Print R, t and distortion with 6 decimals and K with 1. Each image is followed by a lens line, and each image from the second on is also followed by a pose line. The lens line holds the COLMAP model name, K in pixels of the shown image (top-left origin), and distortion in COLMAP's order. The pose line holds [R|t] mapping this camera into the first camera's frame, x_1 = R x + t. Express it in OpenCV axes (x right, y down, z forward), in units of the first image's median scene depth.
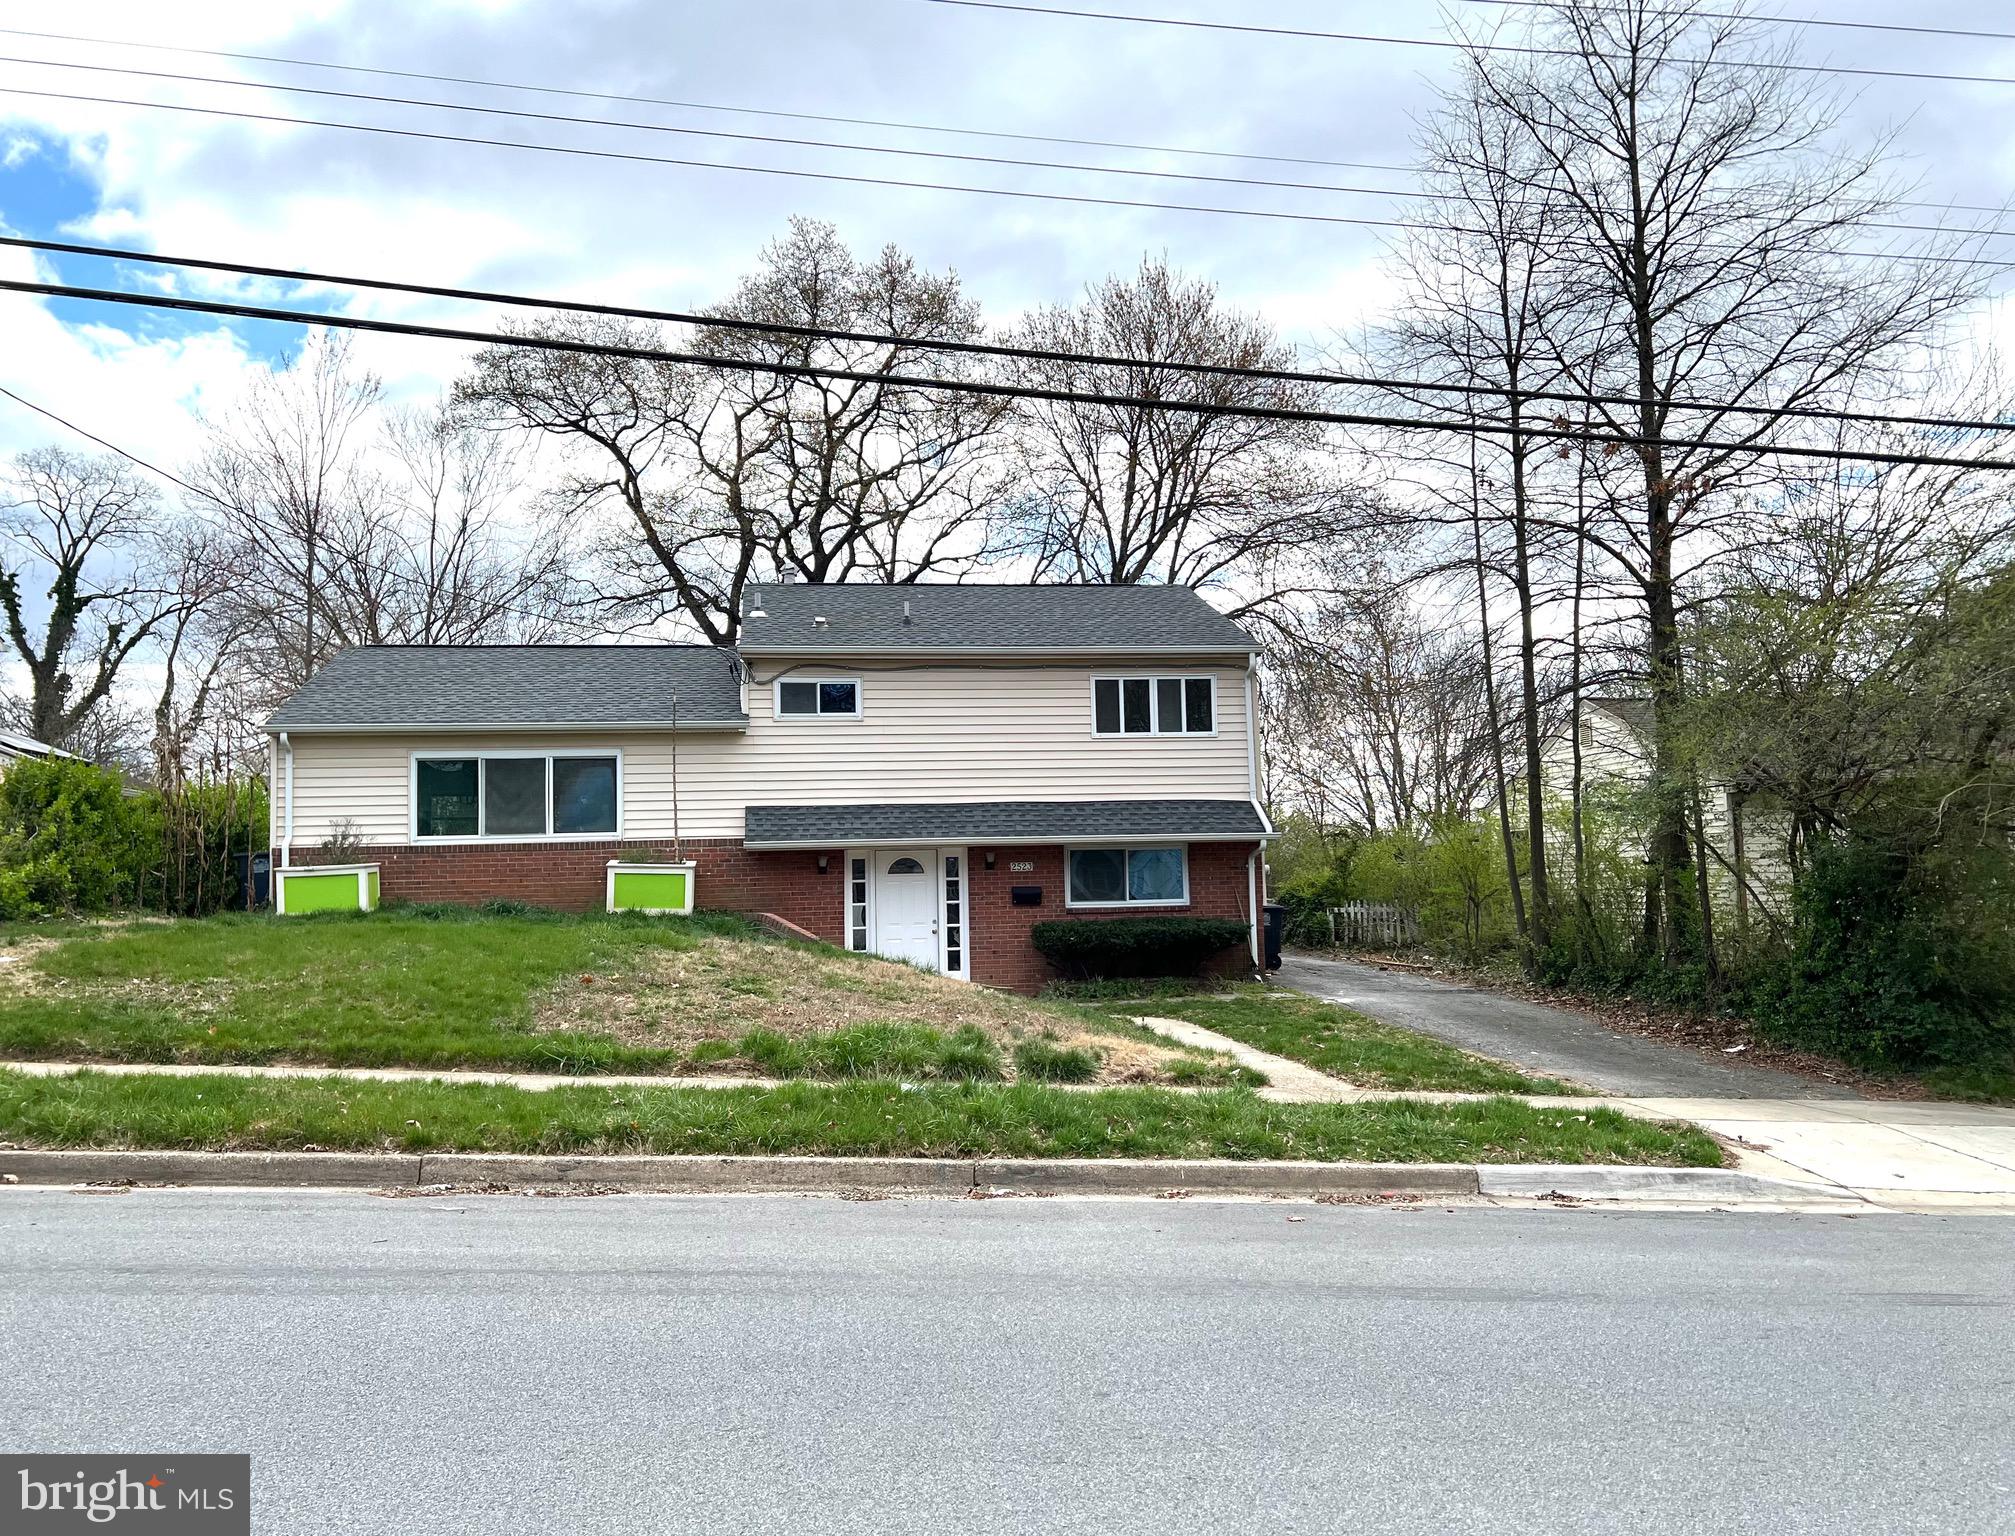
lens RADIAL K [[1569.6, 0, 1007.7], [0, 1569.6, 761.8], [0, 0, 1]] dist [0.067231, -0.007798]
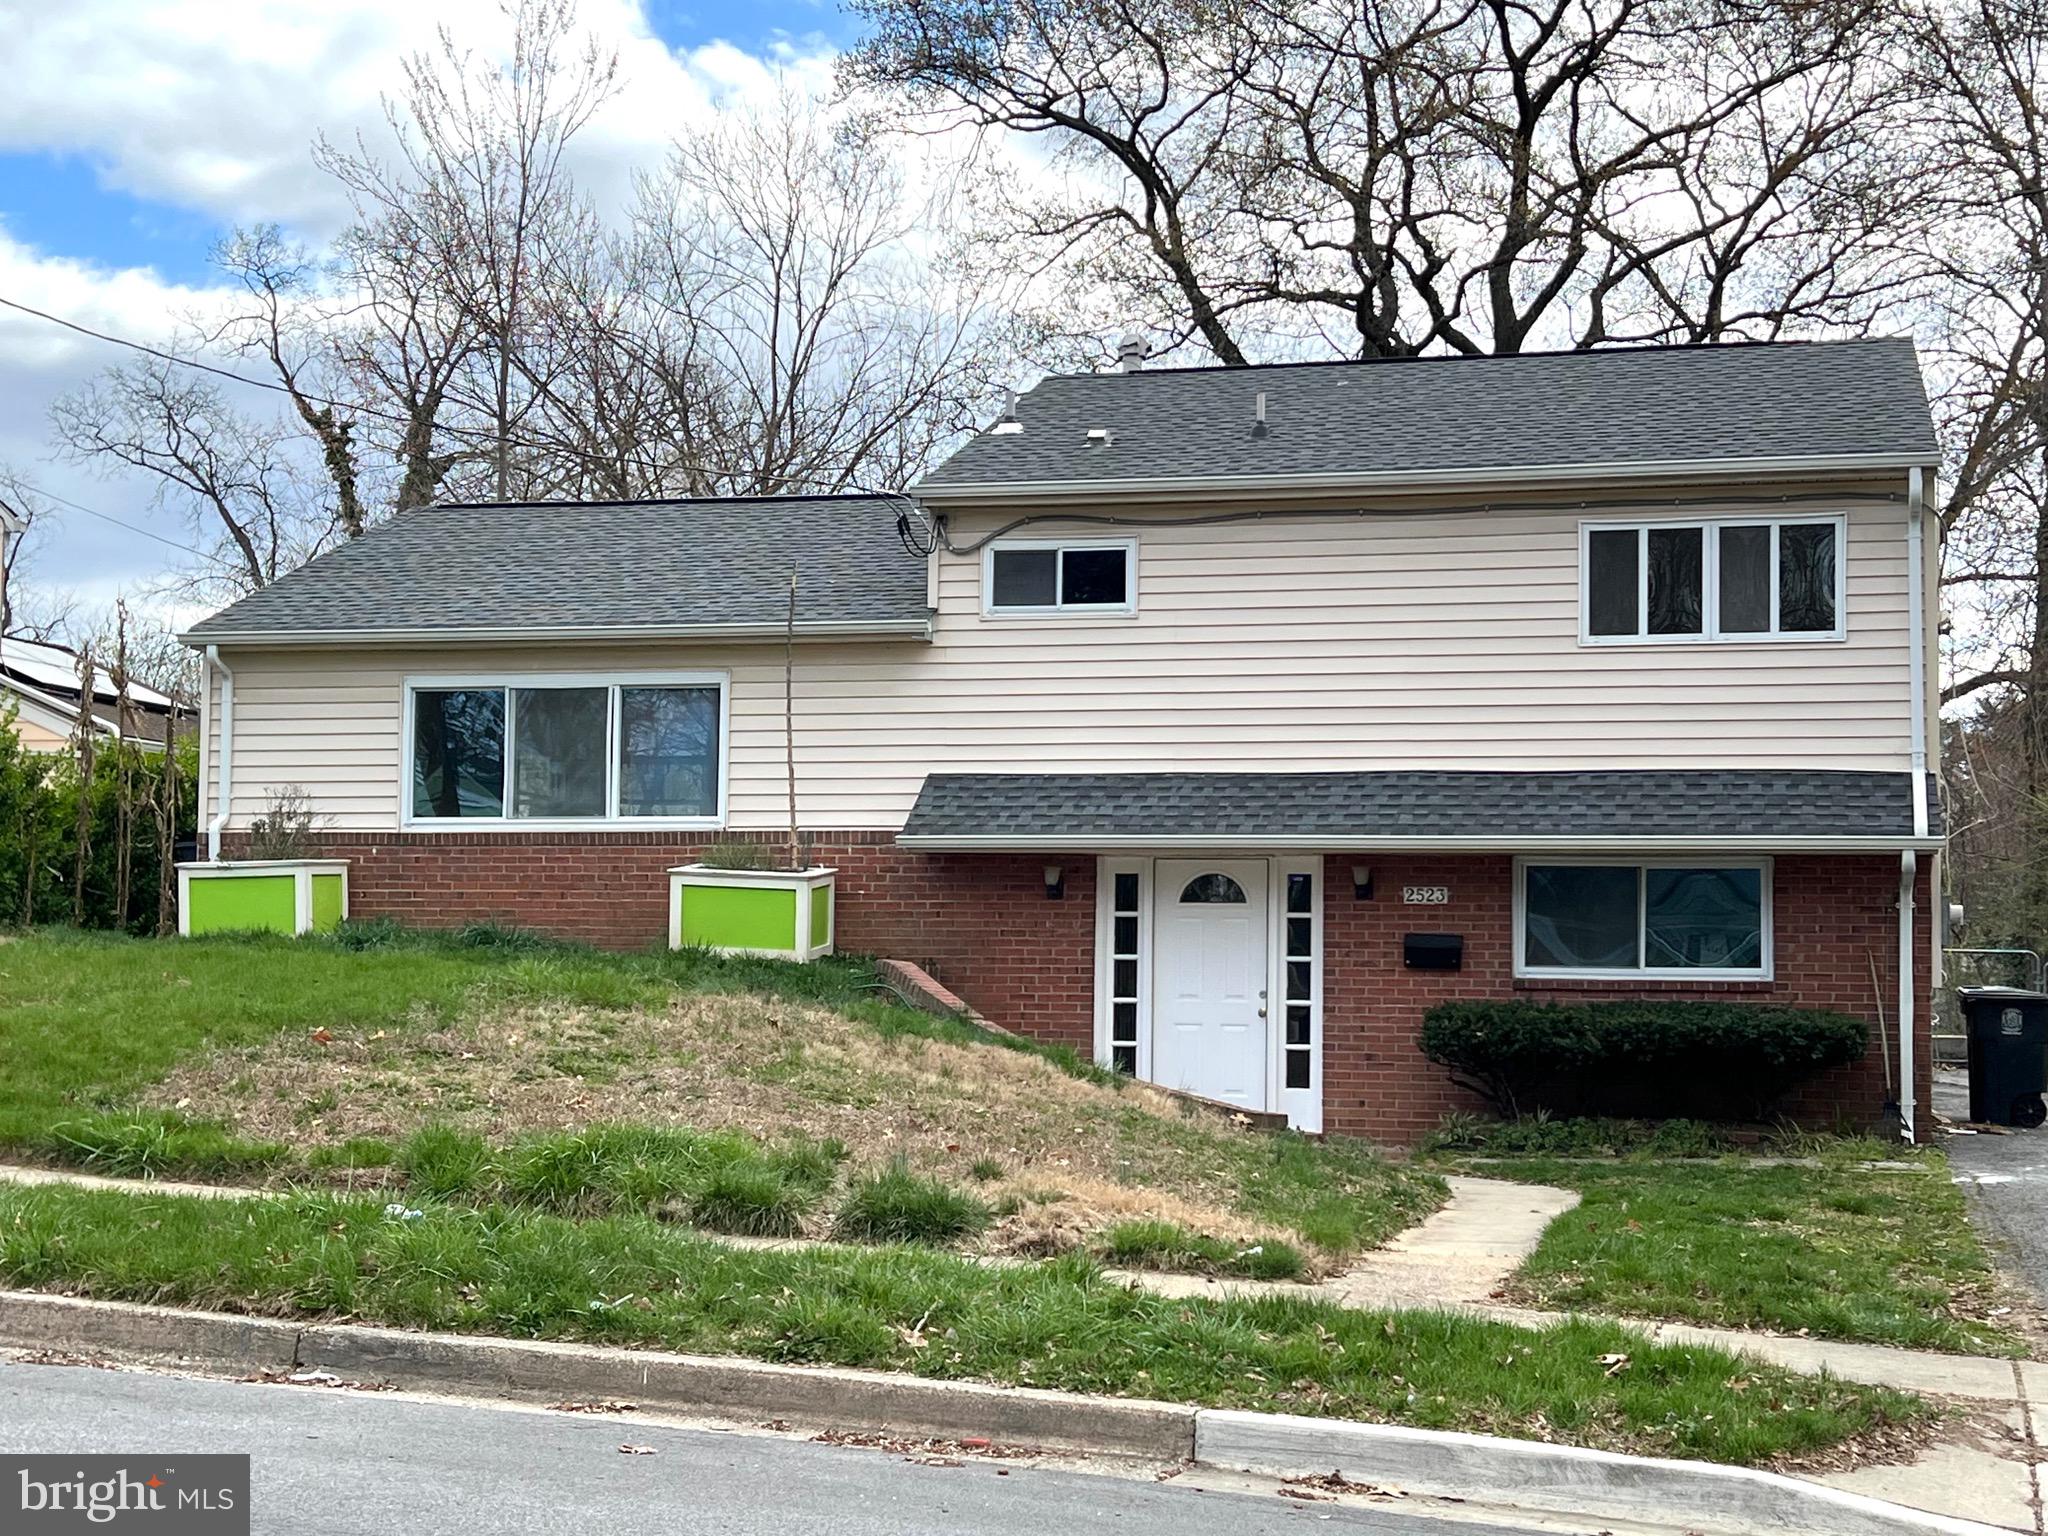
lens RADIAL K [[3011.5, 0, 1023.6], [0, 3011.5, 769.2], [0, 0, 1]] dist [0.140236, 0.000000]
pose [[0.923682, 0.007160, -0.383092, 0.271140], [-0.003430, 0.999940, 0.010417, 0.015414], [0.383144, -0.008308, 0.923651, 0.028318]]
